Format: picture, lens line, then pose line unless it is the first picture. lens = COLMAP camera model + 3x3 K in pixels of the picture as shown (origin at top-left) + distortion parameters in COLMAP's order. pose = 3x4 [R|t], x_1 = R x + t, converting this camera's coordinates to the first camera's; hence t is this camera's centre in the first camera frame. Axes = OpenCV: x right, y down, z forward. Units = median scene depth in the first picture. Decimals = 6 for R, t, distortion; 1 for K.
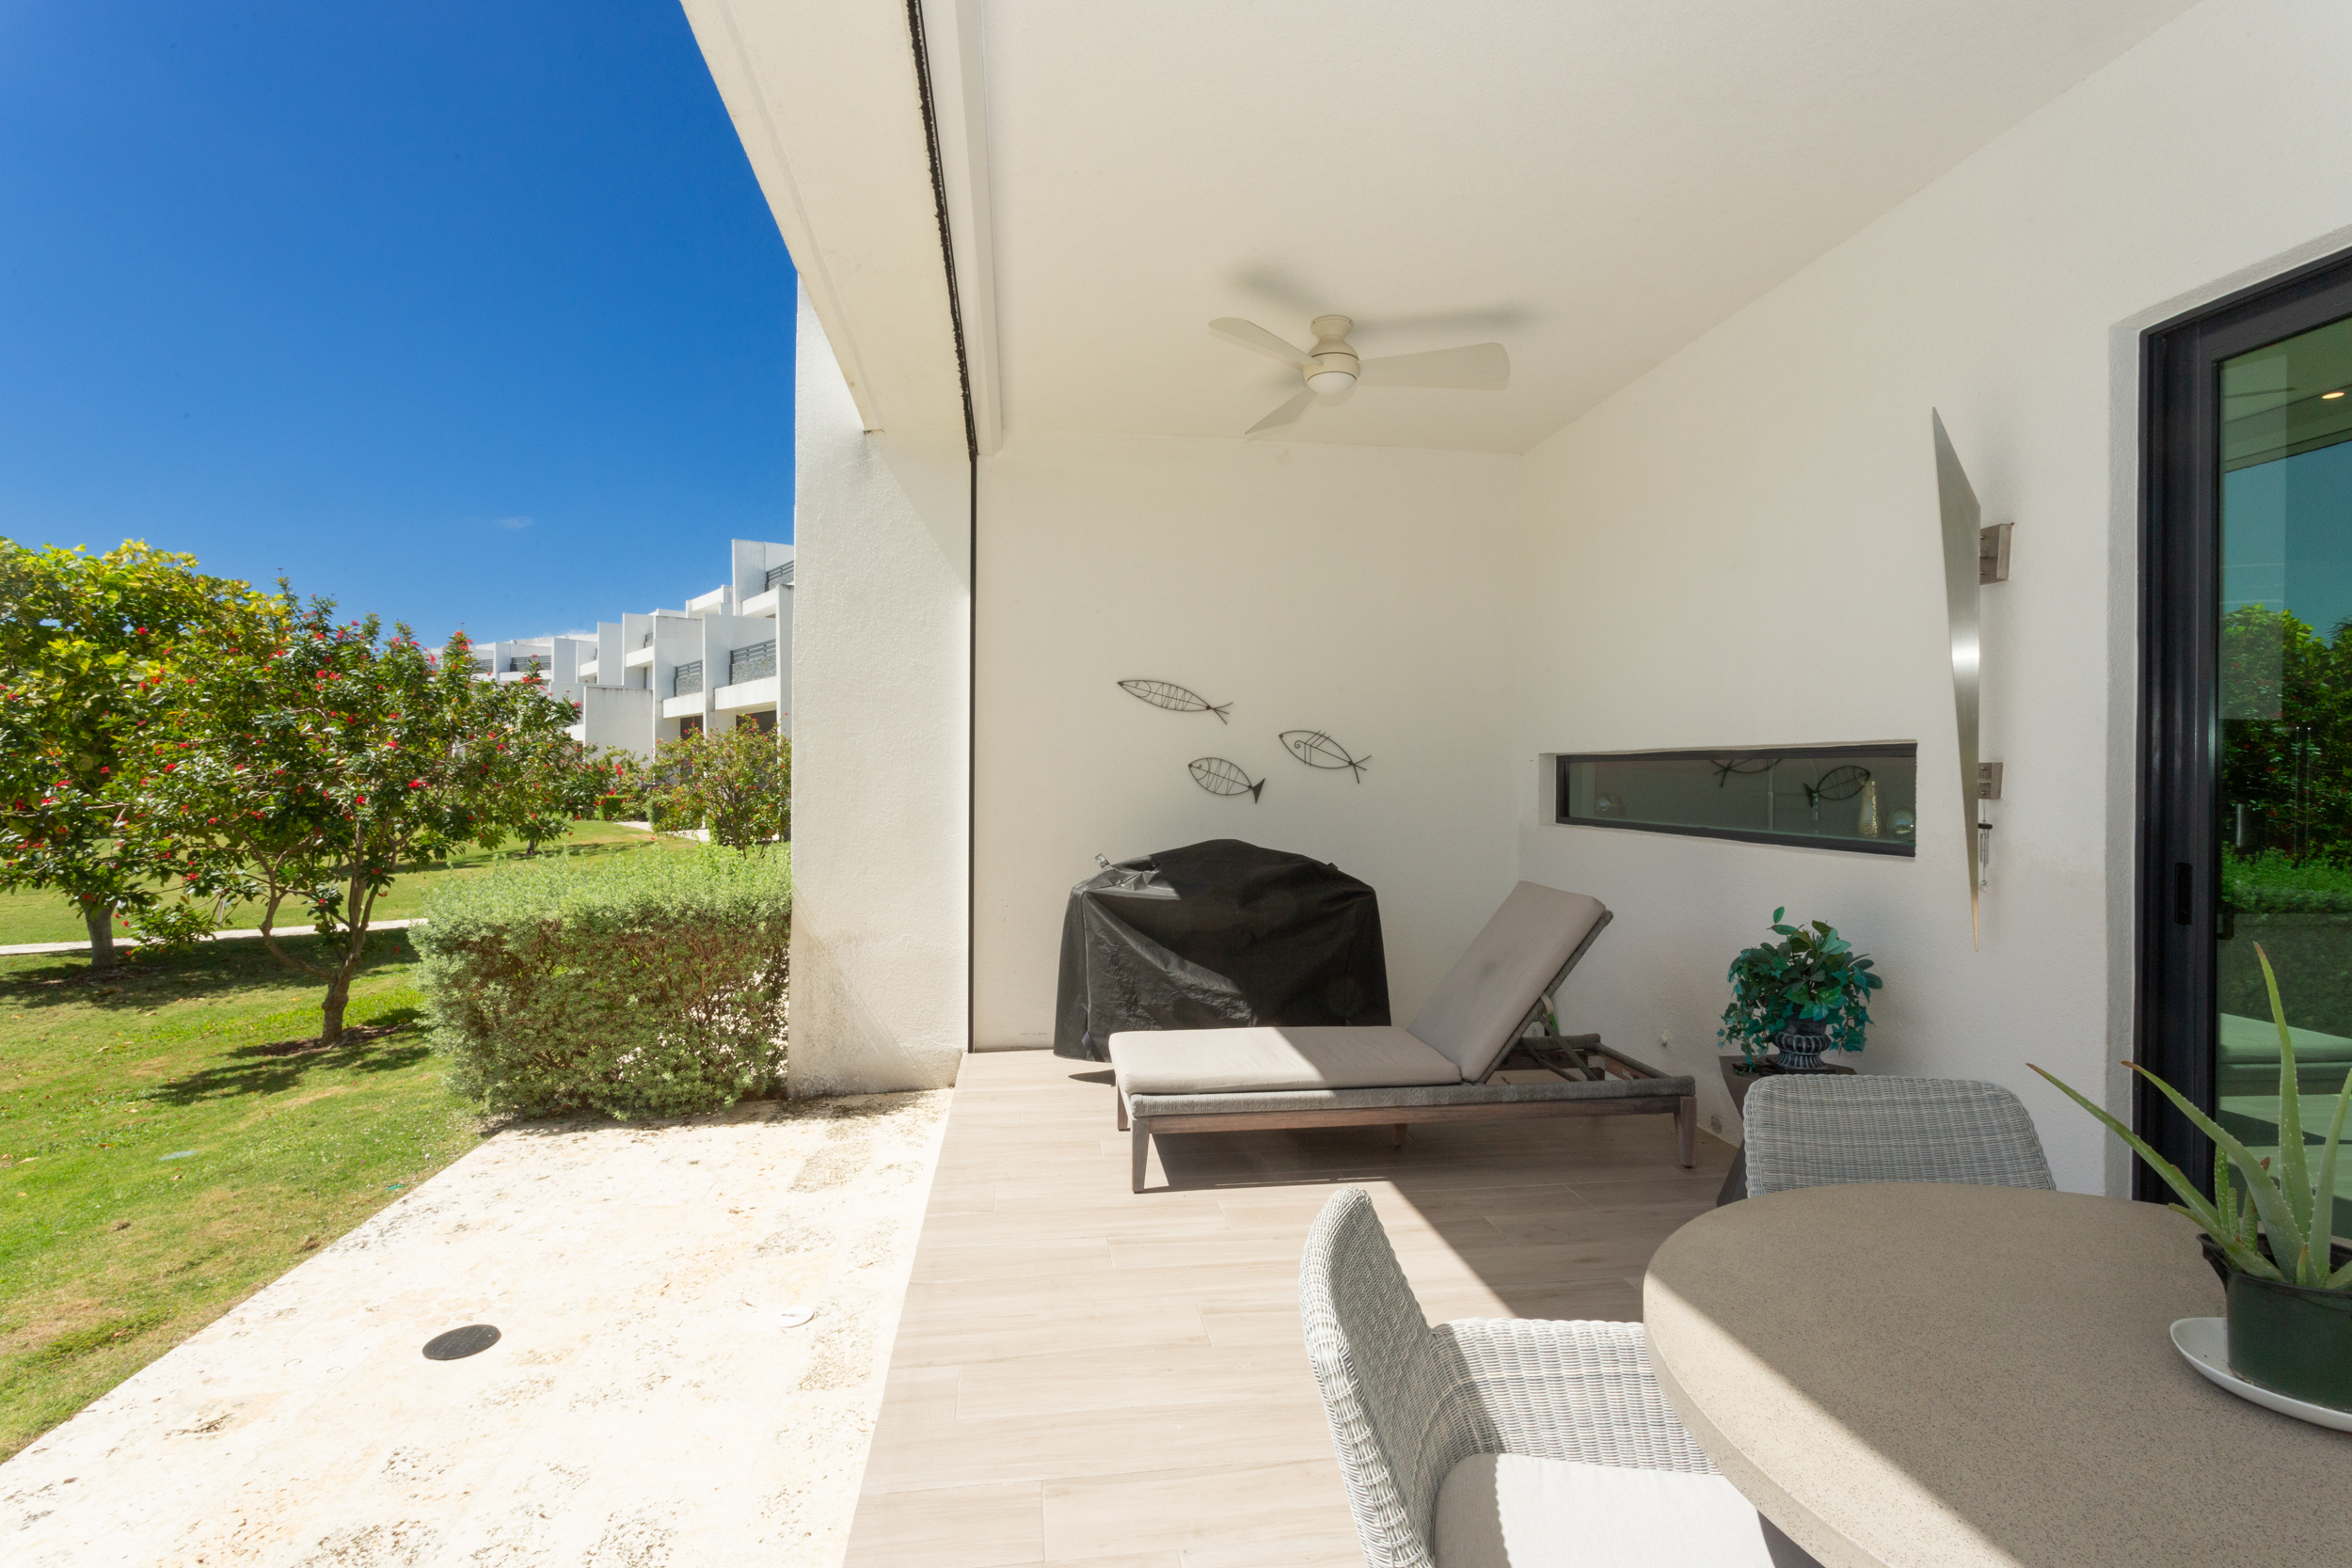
lens RADIAL K [[1135.0, 0, 1178.3], [0, 1135.0, 779.5], [0, 0, 1]] dist [-0.012905, 0.003645]
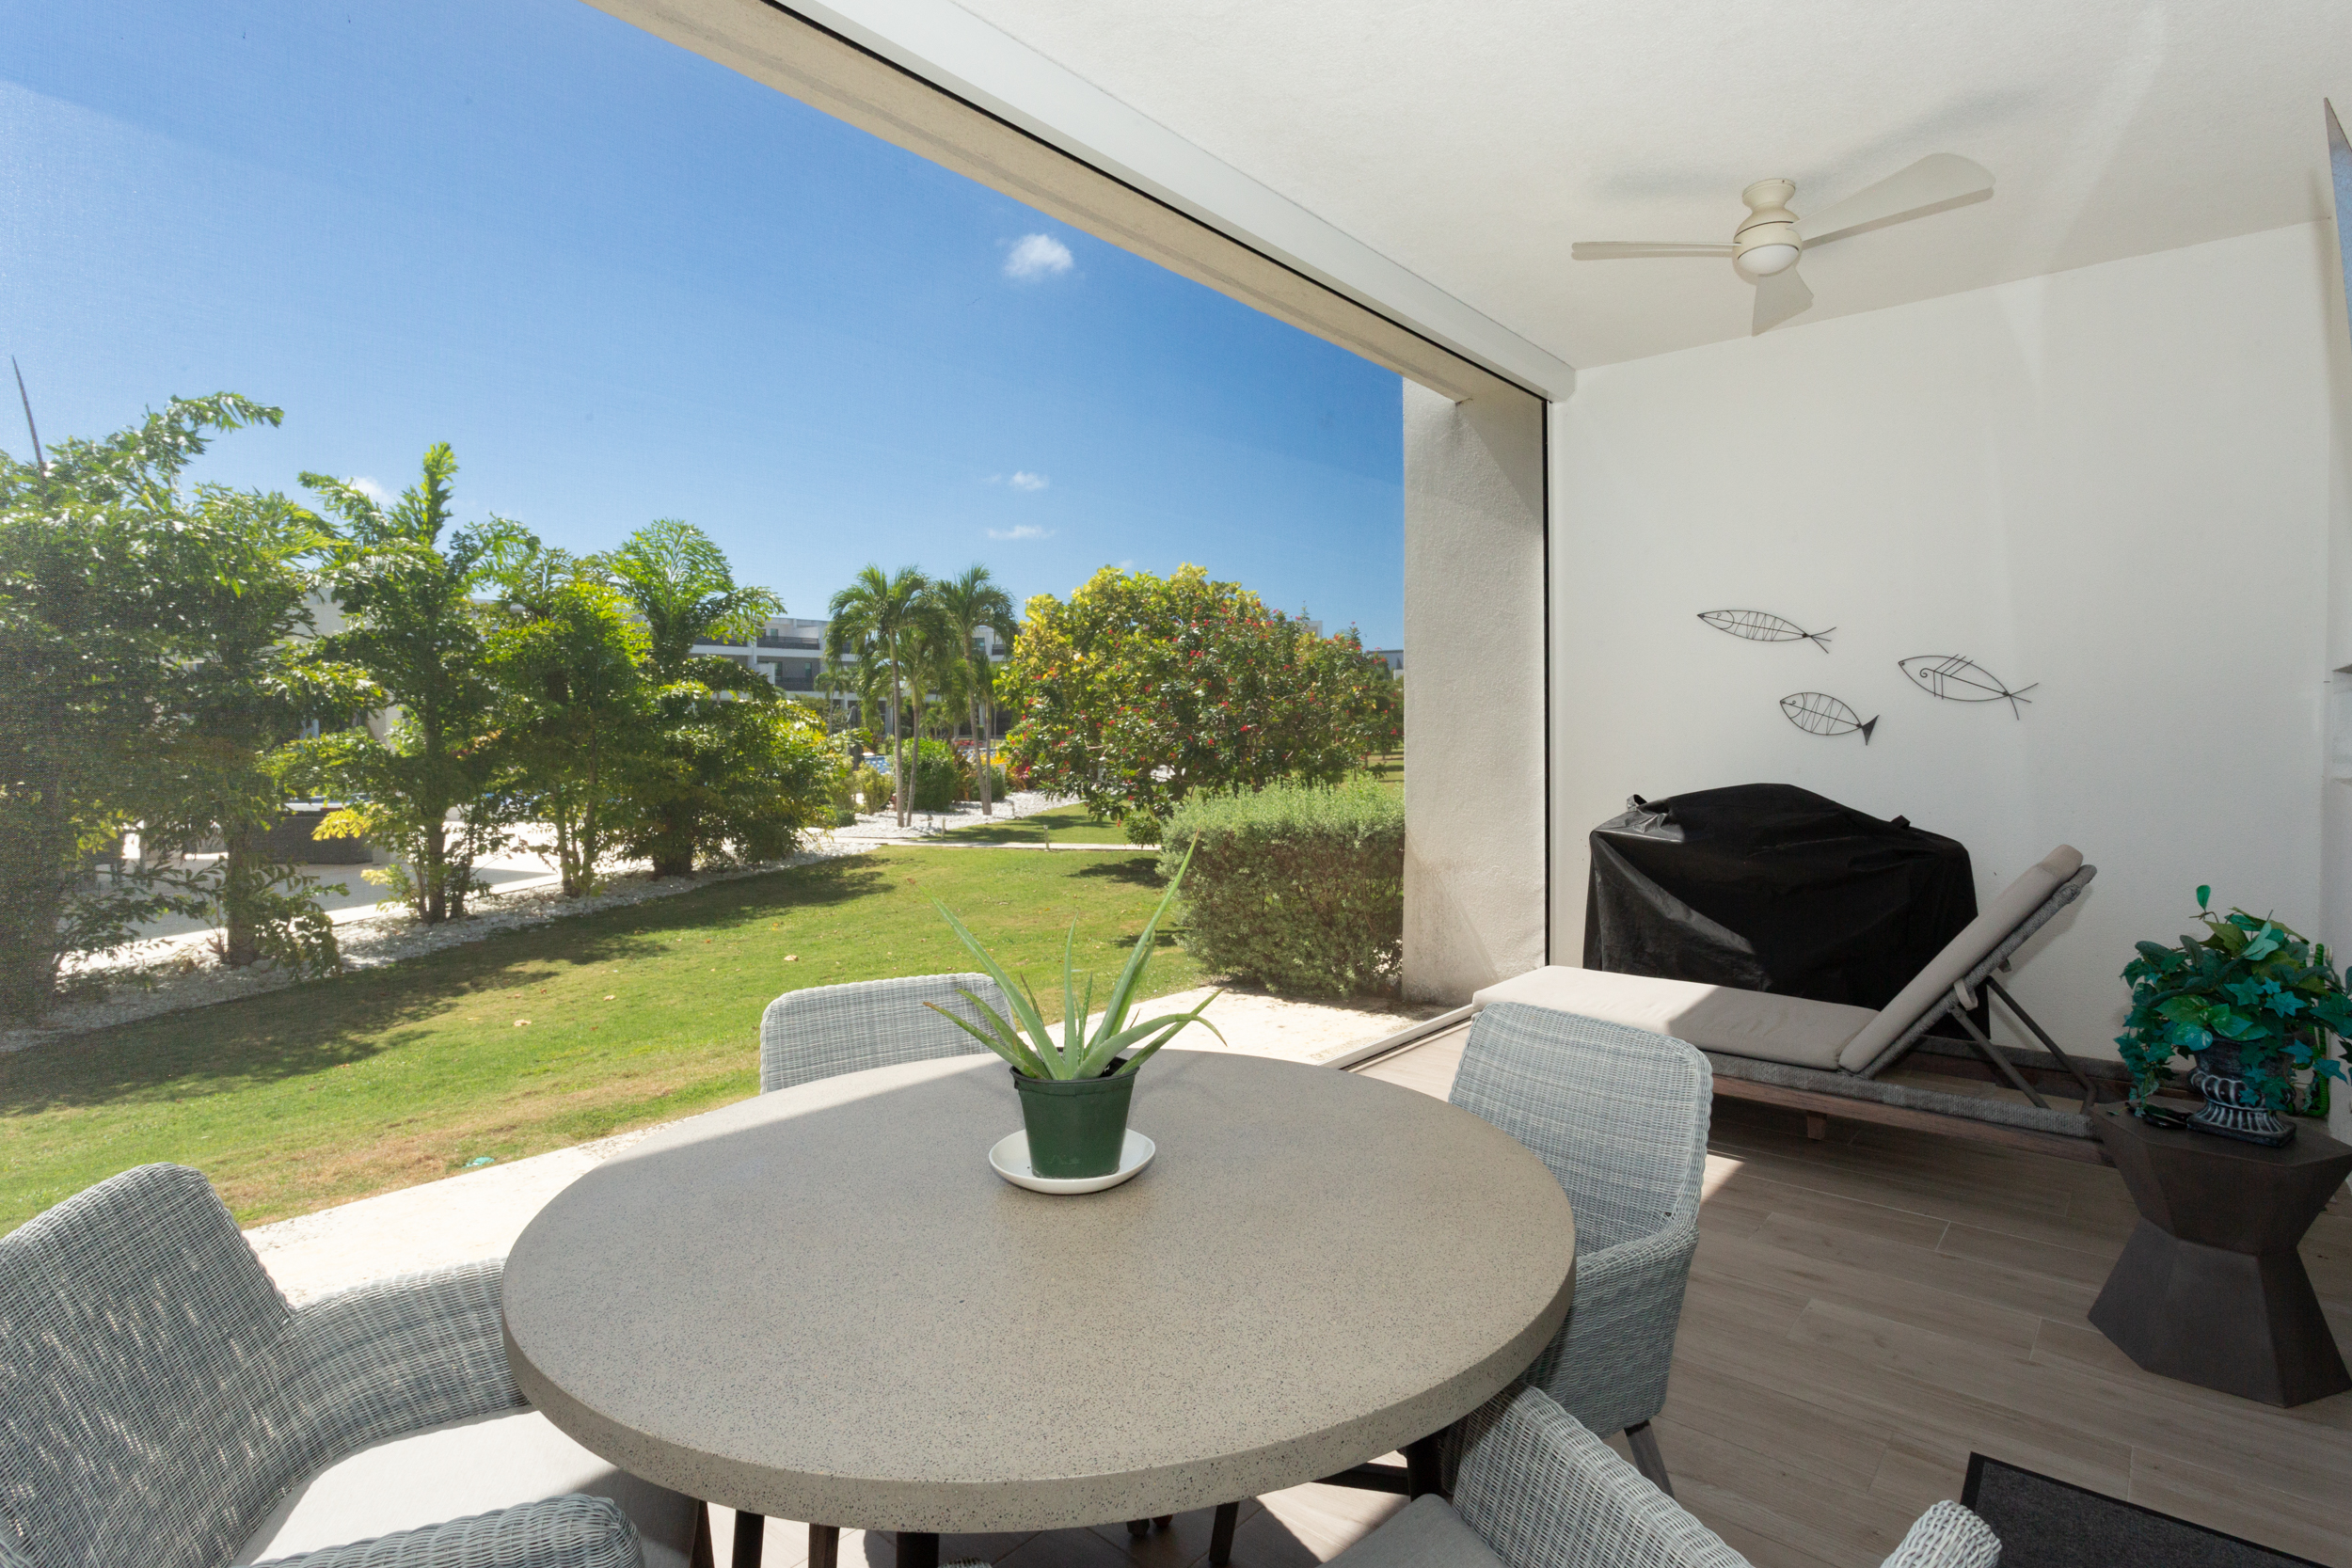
lens RADIAL K [[1135.0, 0, 1144.1], [0, 1135.0, 744.4], [0, 0, 1]] dist [-0.012905, 0.003645]
pose [[0.669731, 0.004419, -0.742591, 0.363703], [0.004295, 0.999943, 0.009824, 0.011039], [0.742592, -0.009769, 0.669673, 0.042620]]
